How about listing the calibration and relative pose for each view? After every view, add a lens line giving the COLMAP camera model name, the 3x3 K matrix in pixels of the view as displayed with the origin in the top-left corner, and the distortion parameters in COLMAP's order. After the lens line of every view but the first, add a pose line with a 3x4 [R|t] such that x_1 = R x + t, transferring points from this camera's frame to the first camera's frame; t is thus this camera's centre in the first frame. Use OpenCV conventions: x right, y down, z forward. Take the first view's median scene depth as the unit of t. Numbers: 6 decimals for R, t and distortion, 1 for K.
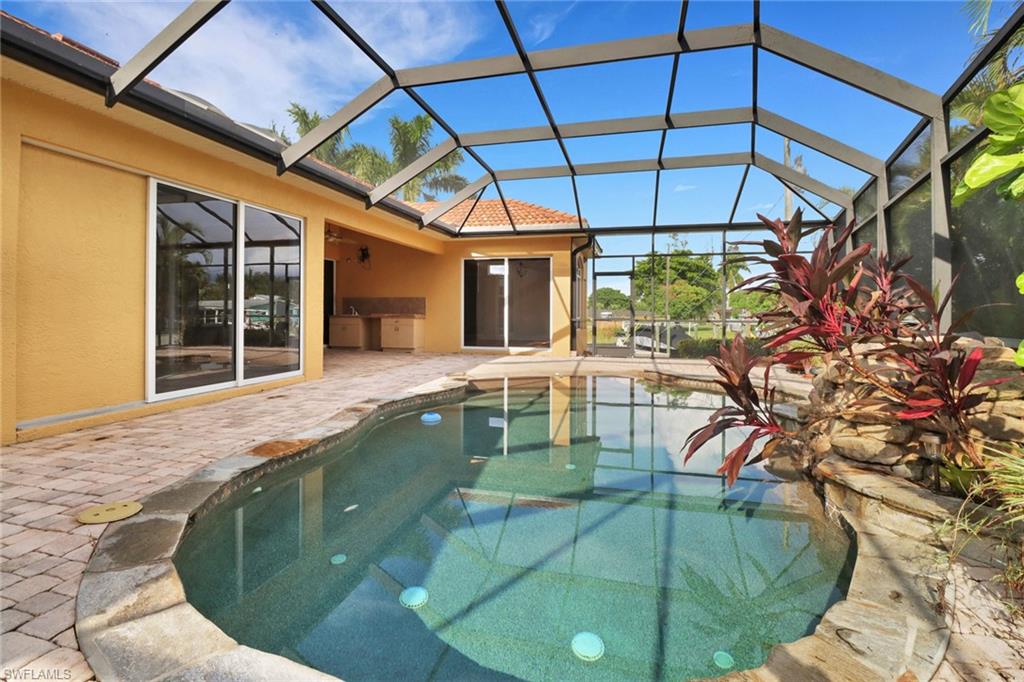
lens RADIAL K [[484.7, 0, 511.8], [0, 484.7, 312.8], [0, 0, 1]] dist [0.000553, 0.000458]
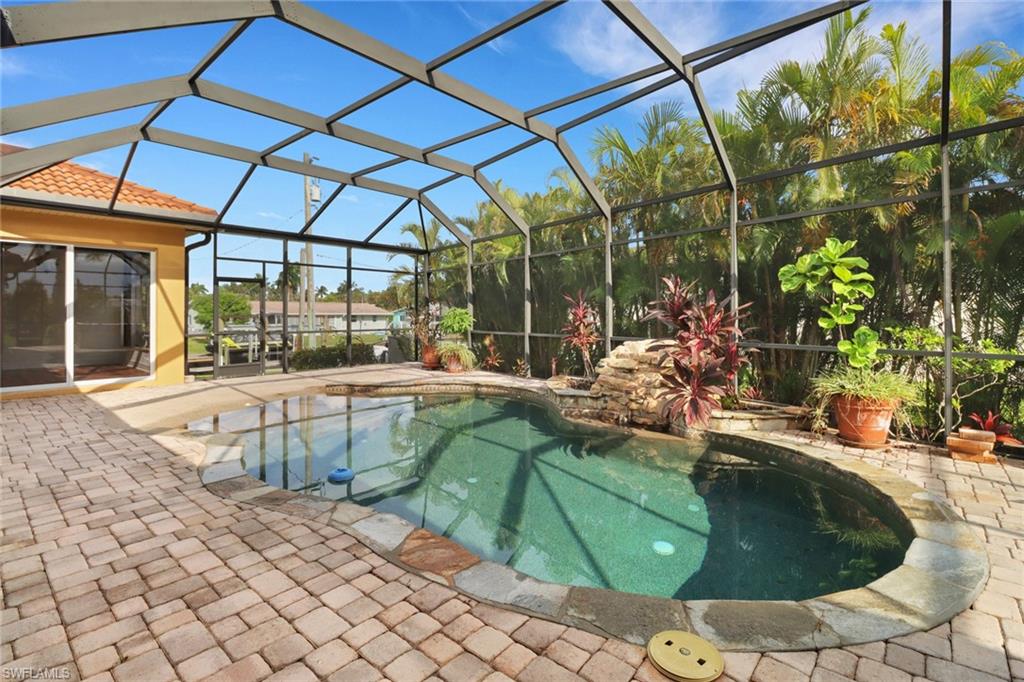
lens RADIAL K [[479.0, 0, 510.2], [0, 479.0, 313.2], [0, 0, 1]] dist [-0.004105, -0.000146]
pose [[0.441098, -0.005526, 0.897442, -0.445011], [0.006648, 0.999974, 0.002890, -0.027166], [-0.897434, 0.004691, 0.441123, 0.259069]]
